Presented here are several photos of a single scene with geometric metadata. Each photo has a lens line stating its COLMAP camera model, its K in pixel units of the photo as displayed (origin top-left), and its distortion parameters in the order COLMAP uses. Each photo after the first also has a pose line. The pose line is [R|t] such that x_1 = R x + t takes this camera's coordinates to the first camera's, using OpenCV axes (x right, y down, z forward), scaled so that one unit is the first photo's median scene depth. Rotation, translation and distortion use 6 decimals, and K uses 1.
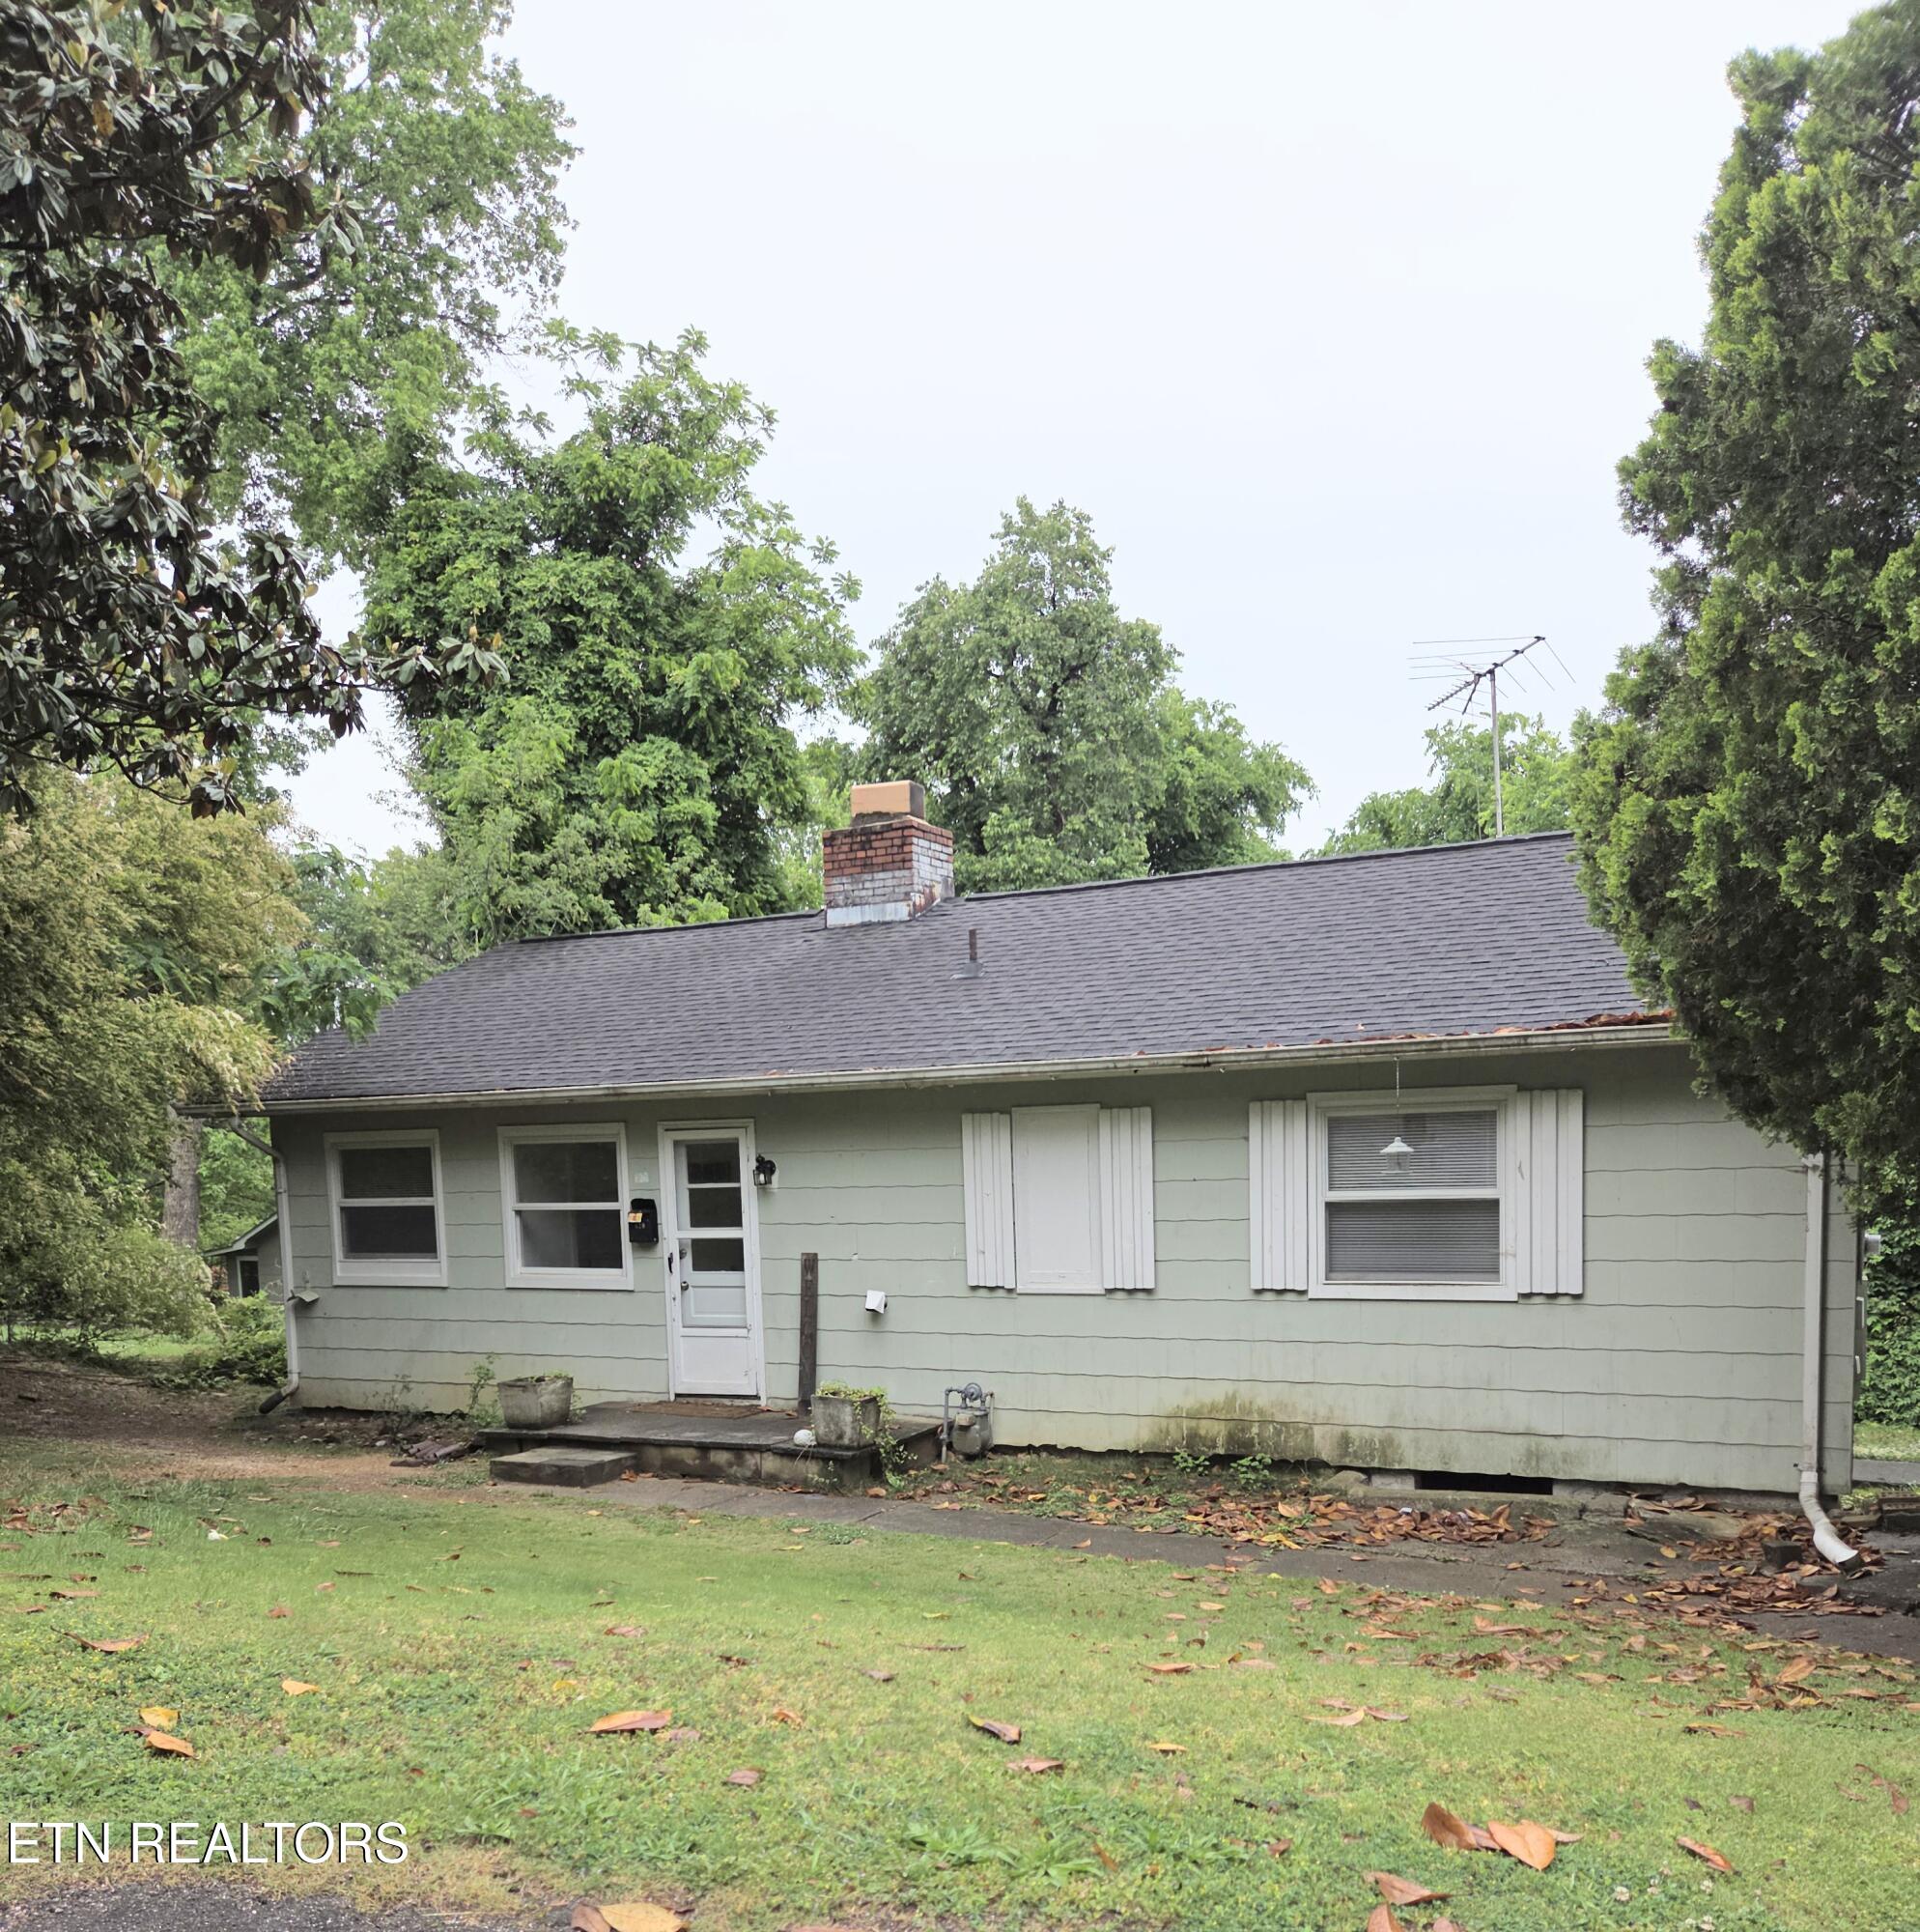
lens RADIAL K [[1539.1, 0, 959.9], [0, 1539.1, 1260.2], [0, 0, 1]] dist [0.067236, 0.000305]
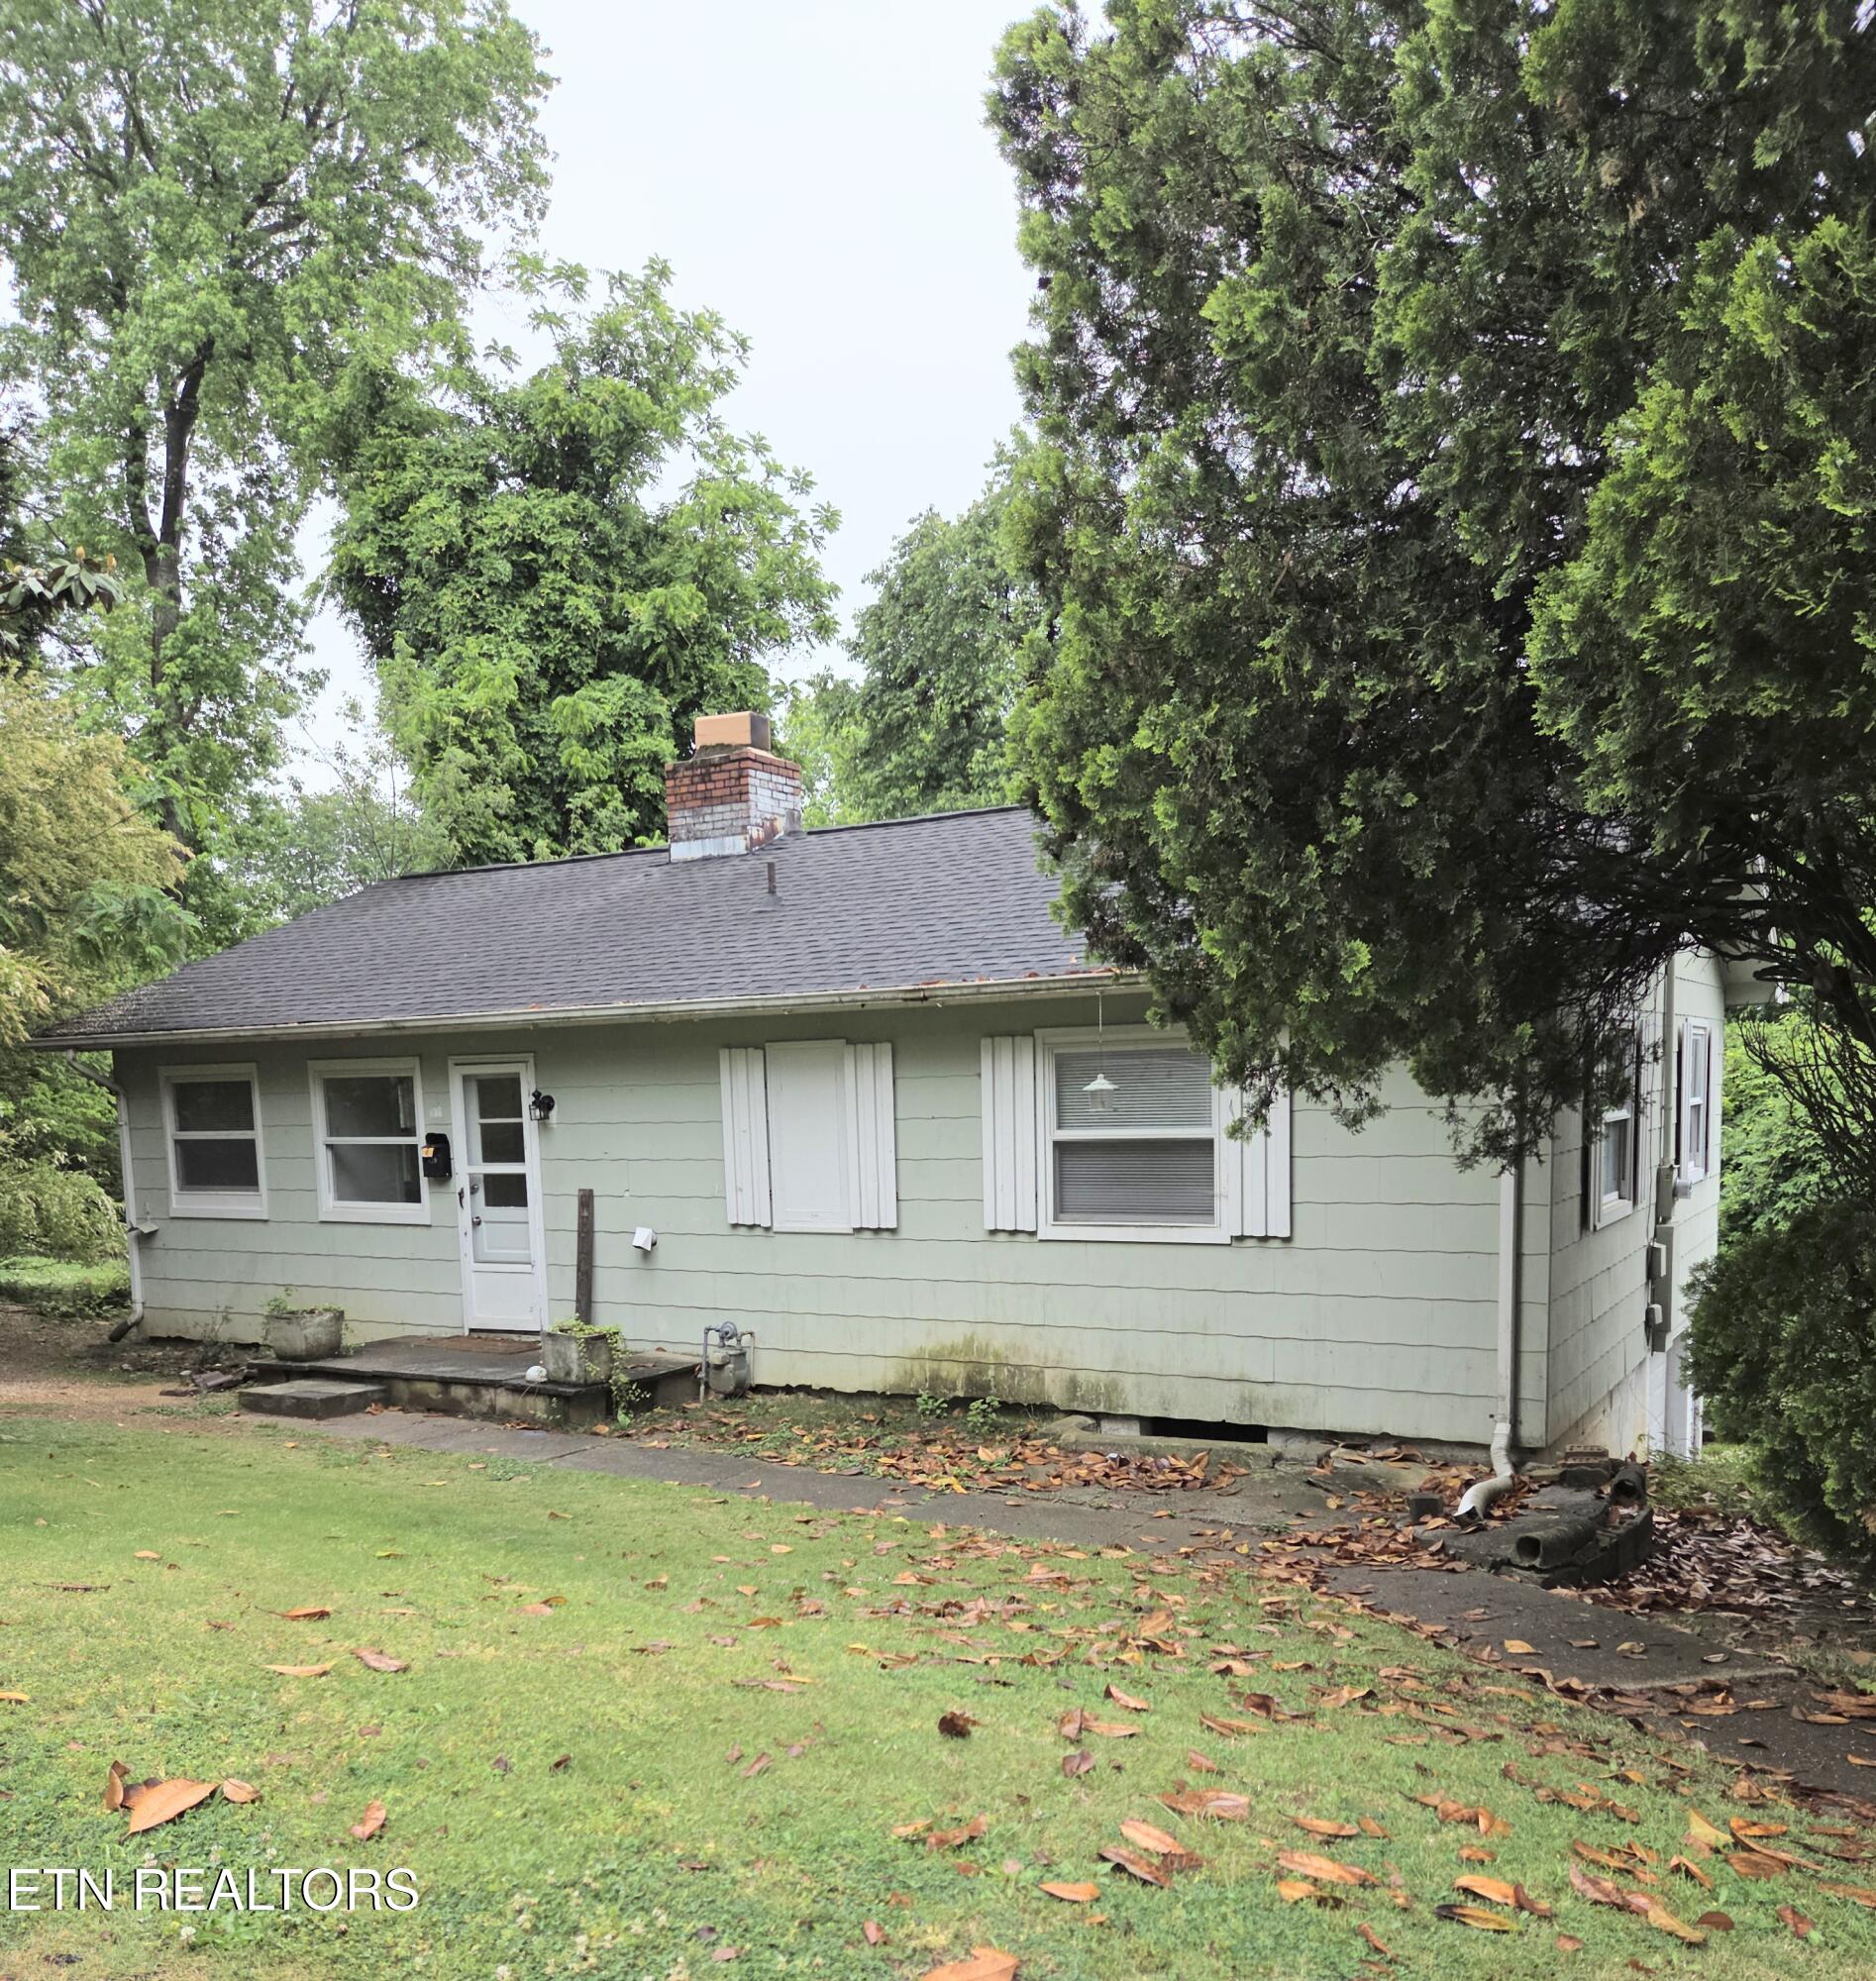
lens RADIAL K [[1531.6, 0, 938.0], [0, 1531.6, 1242.3], [0, 0, 1]] dist [0.068951, -0.010940]
pose [[0.997970, 0.011282, -0.062684, 0.182678], [-0.009660, 0.999612, 0.026127, 0.001424], [0.062954, -0.025469, 0.997691, 0.022067]]
